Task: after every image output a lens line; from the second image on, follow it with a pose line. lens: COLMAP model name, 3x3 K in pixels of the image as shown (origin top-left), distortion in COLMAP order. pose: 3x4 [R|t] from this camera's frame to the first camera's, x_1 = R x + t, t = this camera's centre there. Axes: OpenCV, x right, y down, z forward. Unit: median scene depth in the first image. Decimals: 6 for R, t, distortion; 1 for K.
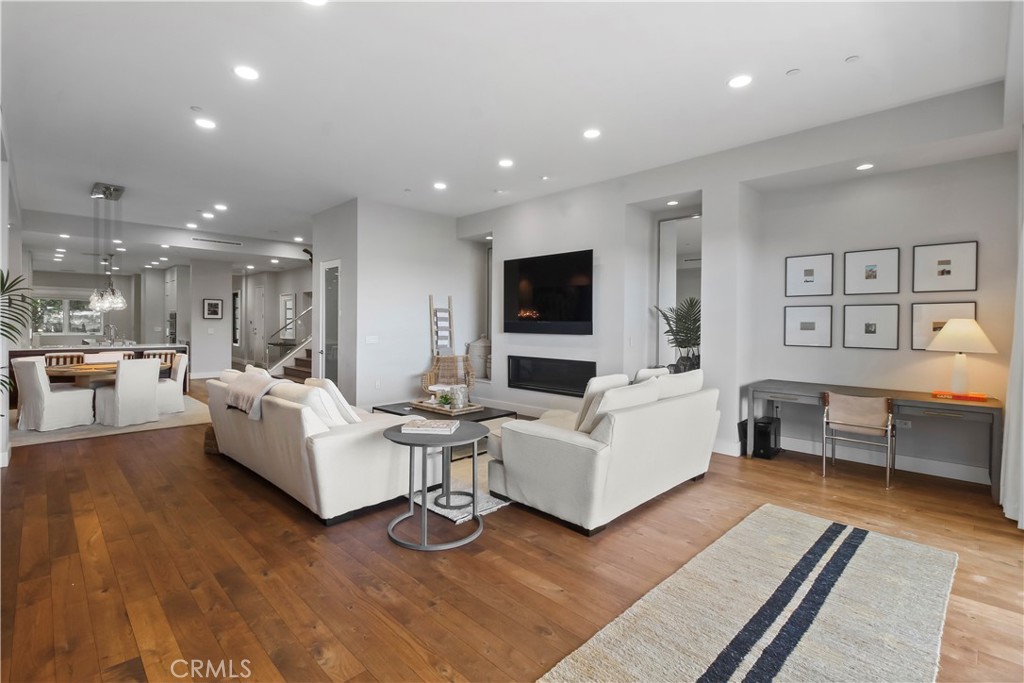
lens RADIAL K [[479.5, 0, 511.9], [0, 479.5, 334.1], [0, 0, 1]] dist [0.006004, -0.001629]
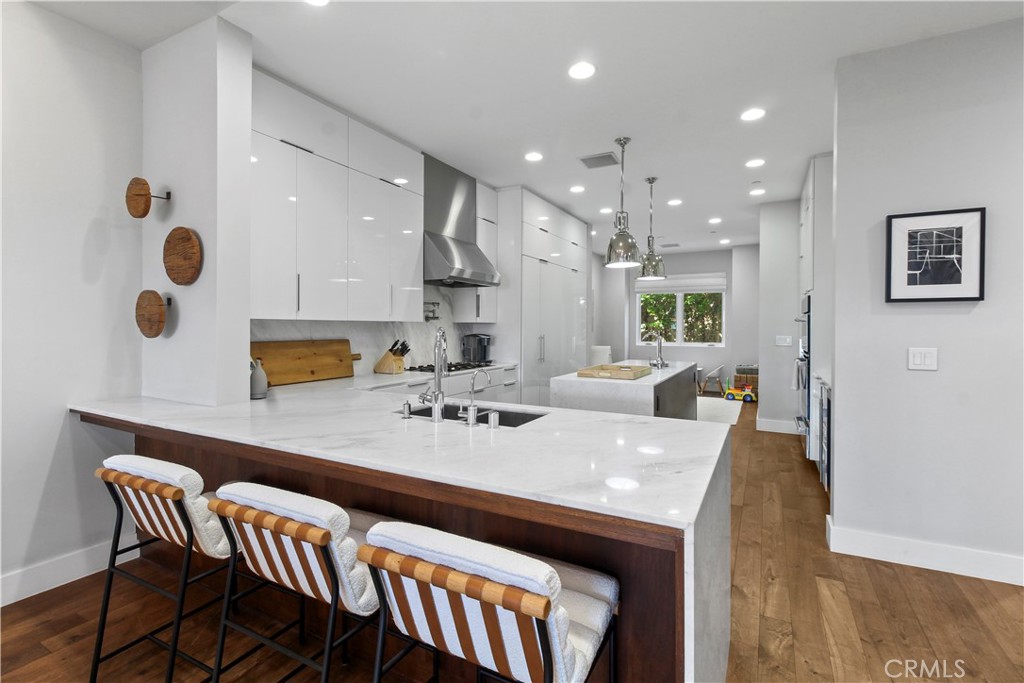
lens RADIAL K [[479.5, 0, 511.3], [0, 479.5, 335.1], [0, 0, 1]] dist [0.006004, -0.001629]
pose [[0.294819, -0.000129, -0.955553, -0.465237], [-0.000555, 1.000000, -0.000306, -0.016058], [0.955553, 0.000620, 0.294818, 0.745147]]
